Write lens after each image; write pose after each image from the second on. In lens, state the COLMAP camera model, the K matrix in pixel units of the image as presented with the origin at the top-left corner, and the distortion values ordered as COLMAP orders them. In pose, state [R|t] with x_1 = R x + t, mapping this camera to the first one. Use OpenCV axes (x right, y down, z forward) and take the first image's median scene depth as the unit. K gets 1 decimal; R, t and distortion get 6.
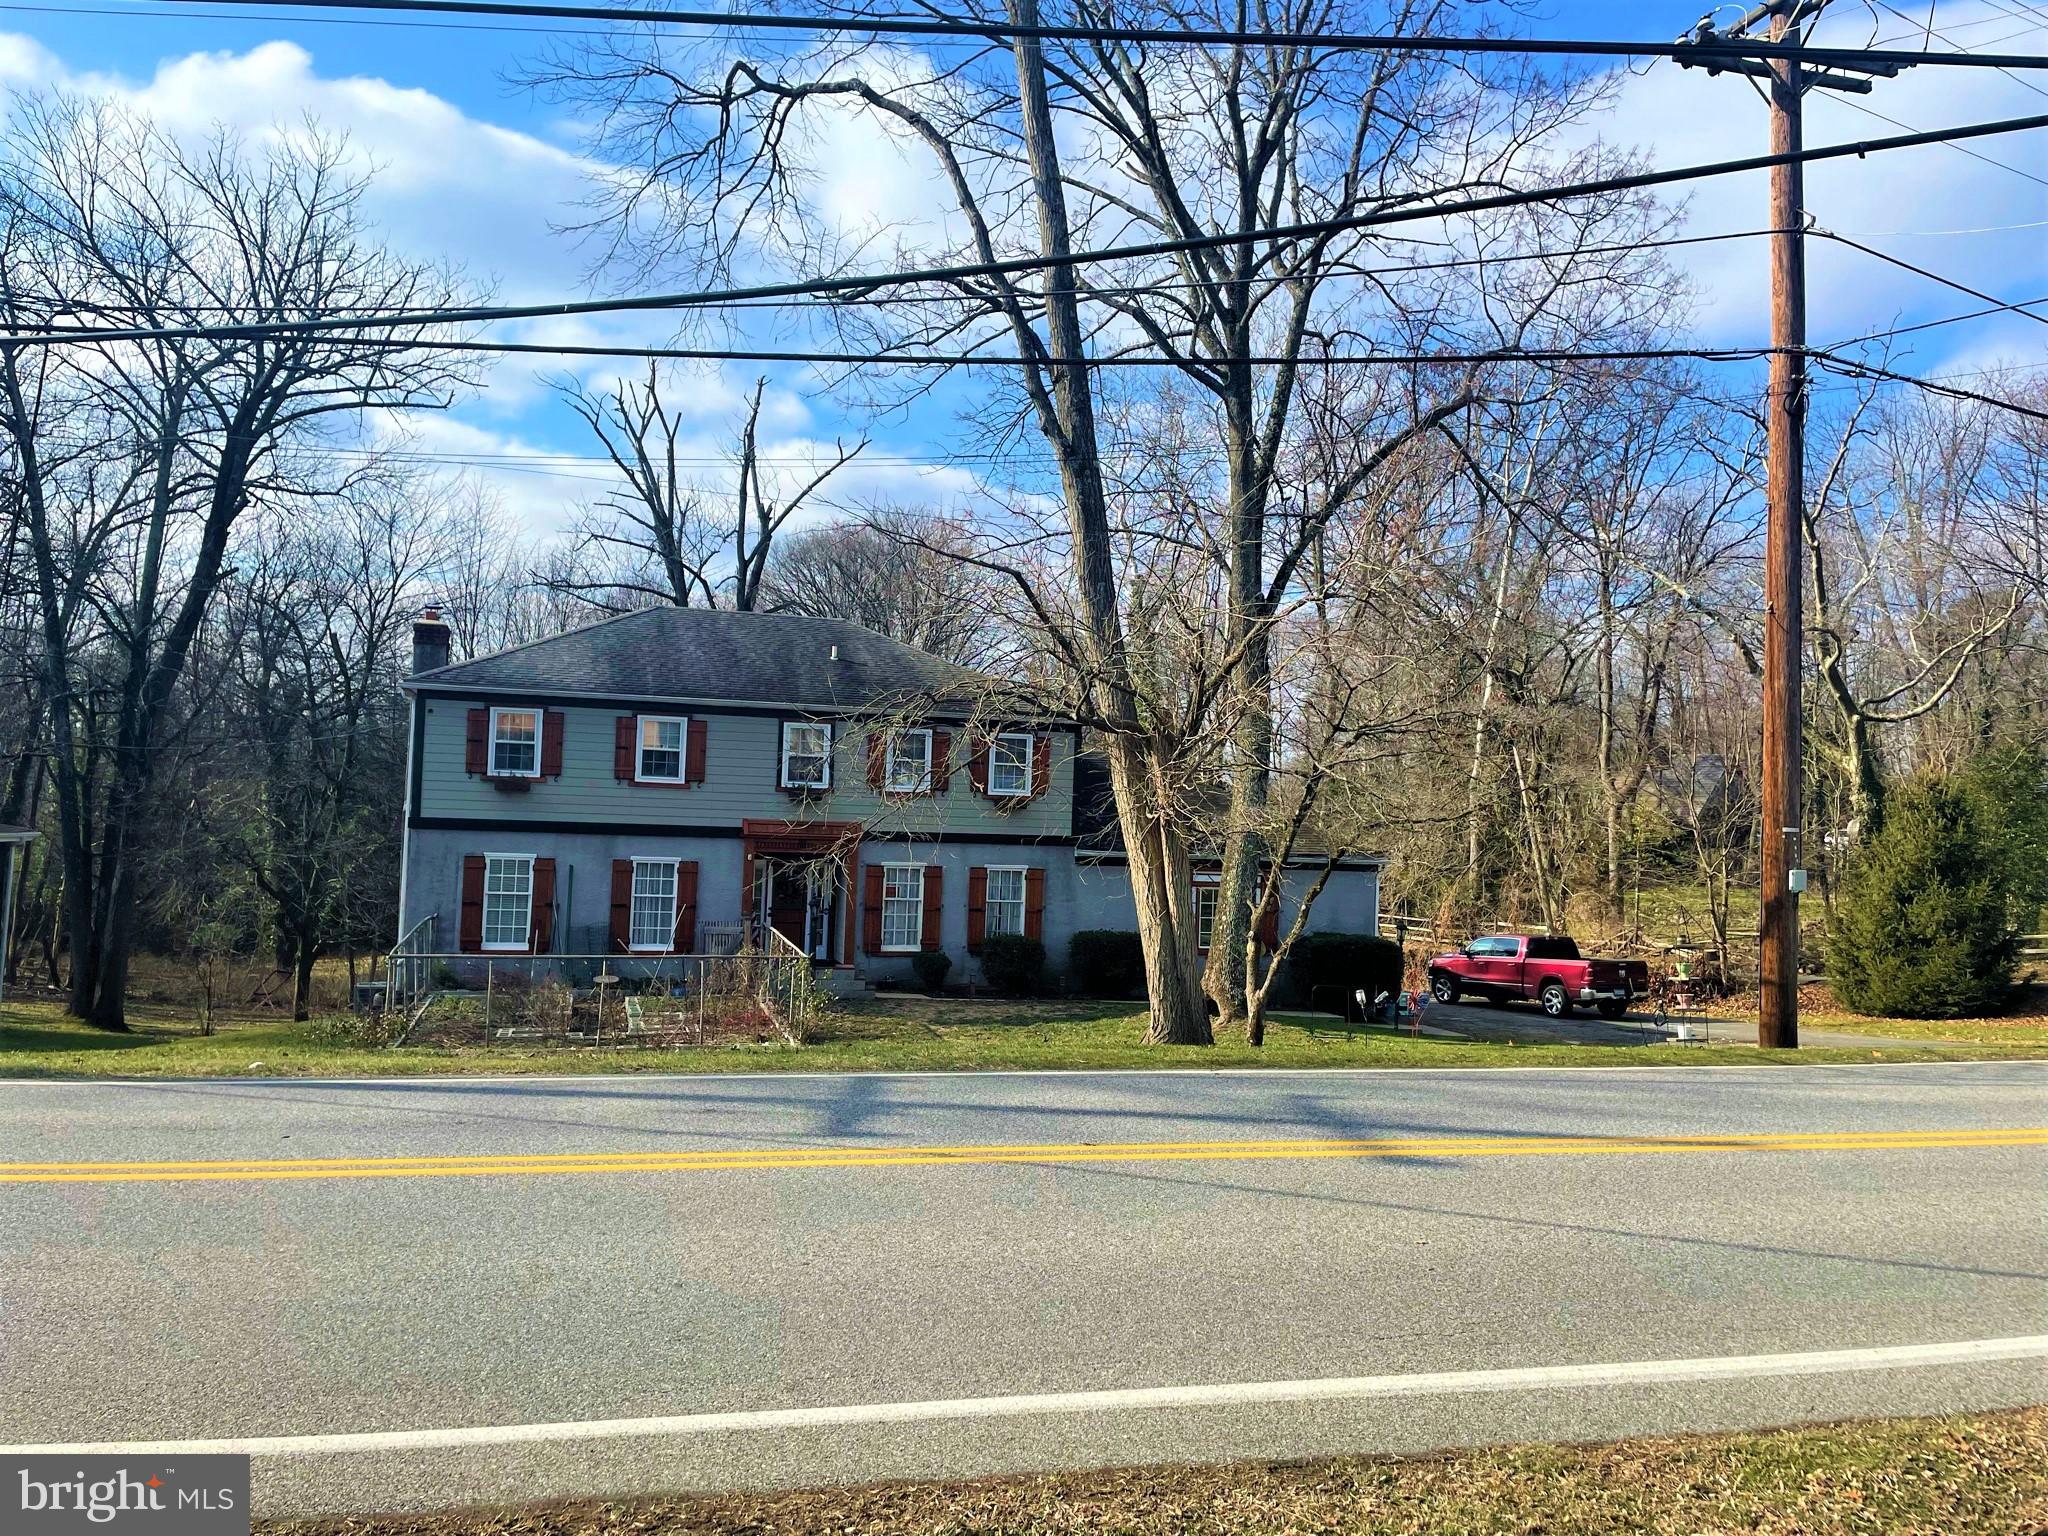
lens RADIAL K [[1551.7, 0, 1024.0], [0, 1551.7, 768.0], [0, 0, 1]] dist [0.071416, -0.003428]
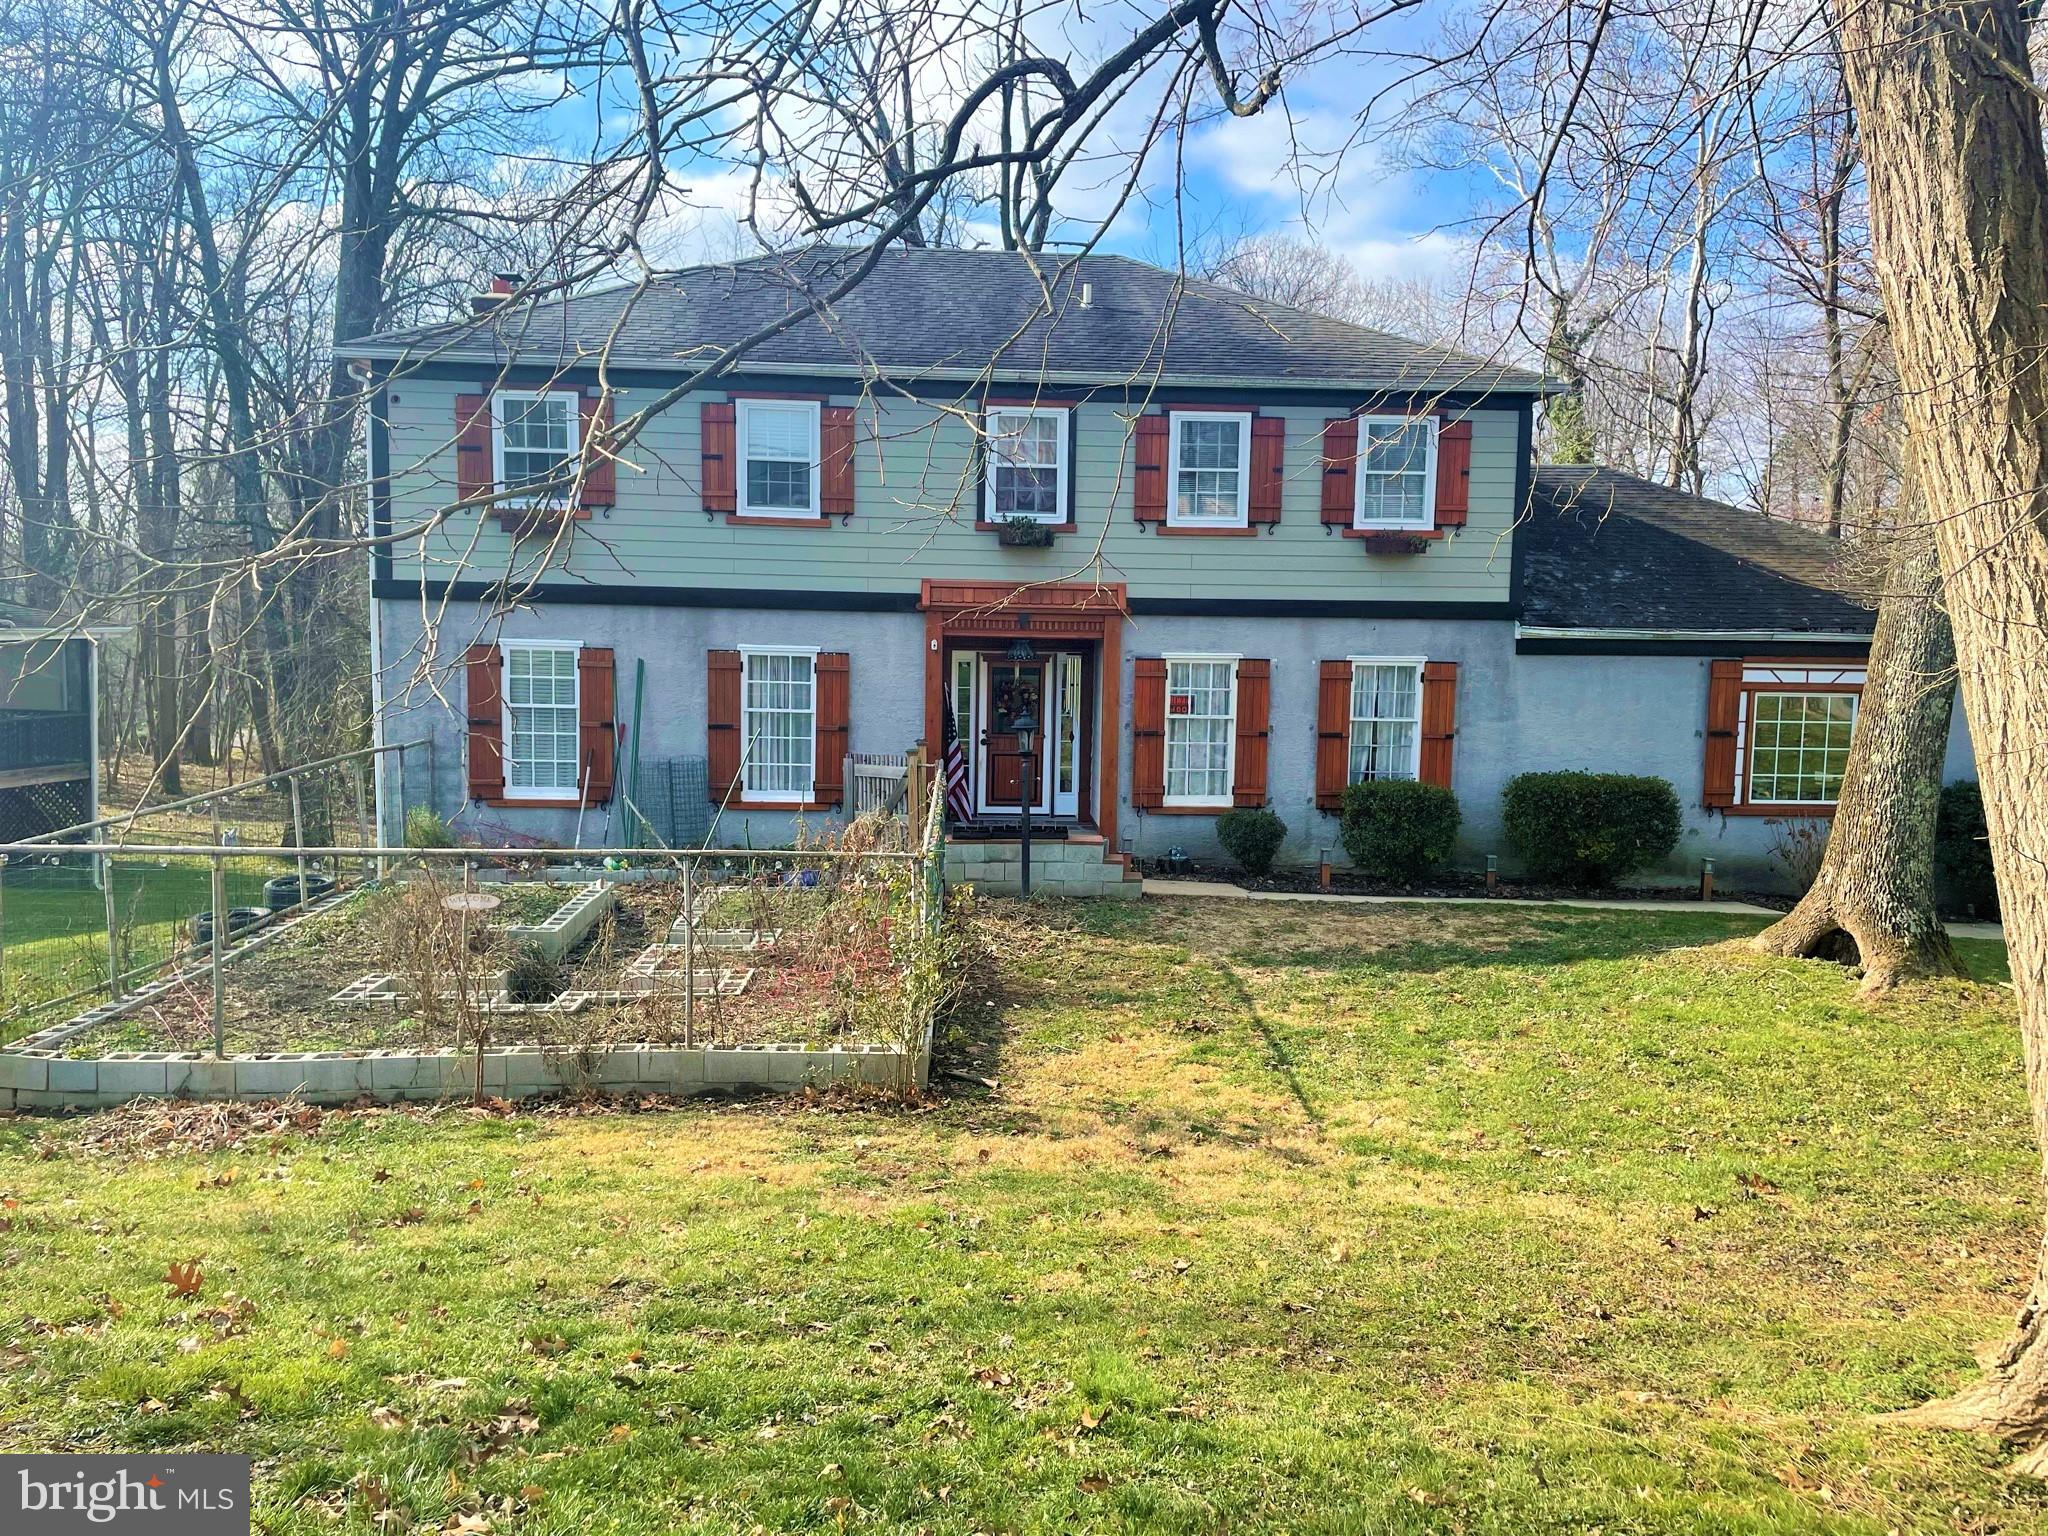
lens RADIAL K [[1551.7, 0, 1024.0], [0, 1551.7, 768.0], [0, 0, 1]] dist [0.071416, -0.003428]
pose [[0.972749, 0.006684, -0.231763, -0.008630], [0.020748, 0.993065, 0.115722, 0.036875], [0.230929, -0.117377, 0.965865, 0.445969]]
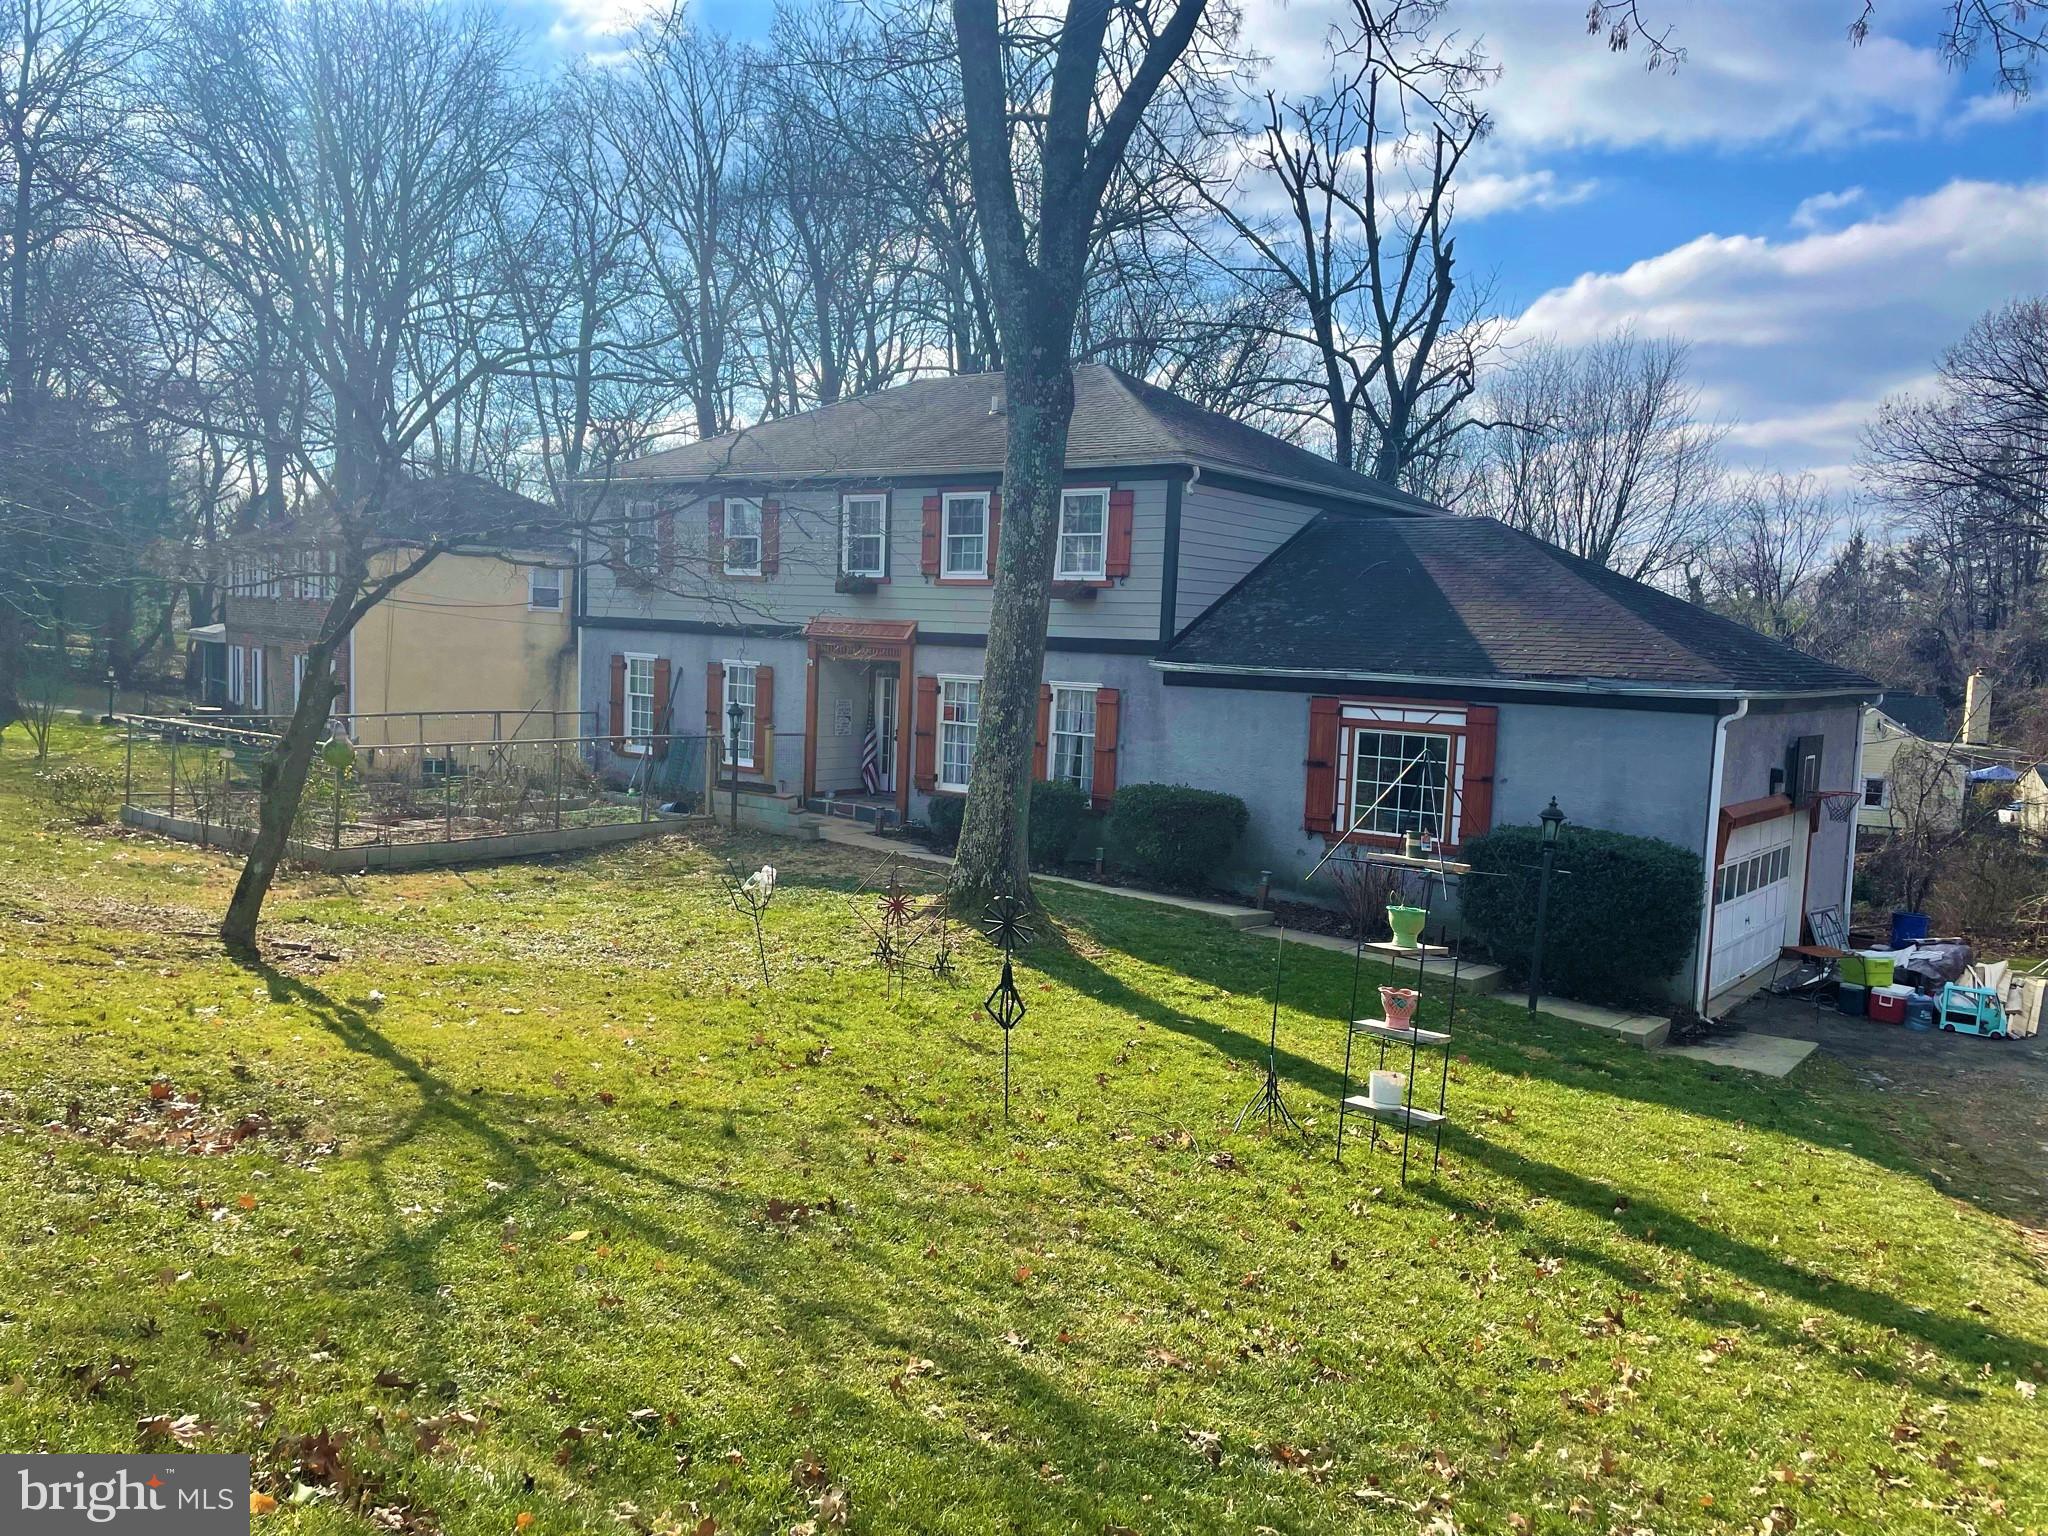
lens RADIAL K [[1551.7, 0, 1024.0], [0, 1551.7, 768.0], [0, 0, 1]] dist [0.071416, -0.003428]
pose [[0.586461, 0.055421, -0.808079, 0.571494], [-0.008402, 0.998019, 0.062350, 0.061461], [0.809934, -0.029777, 0.585765, 0.611035]]
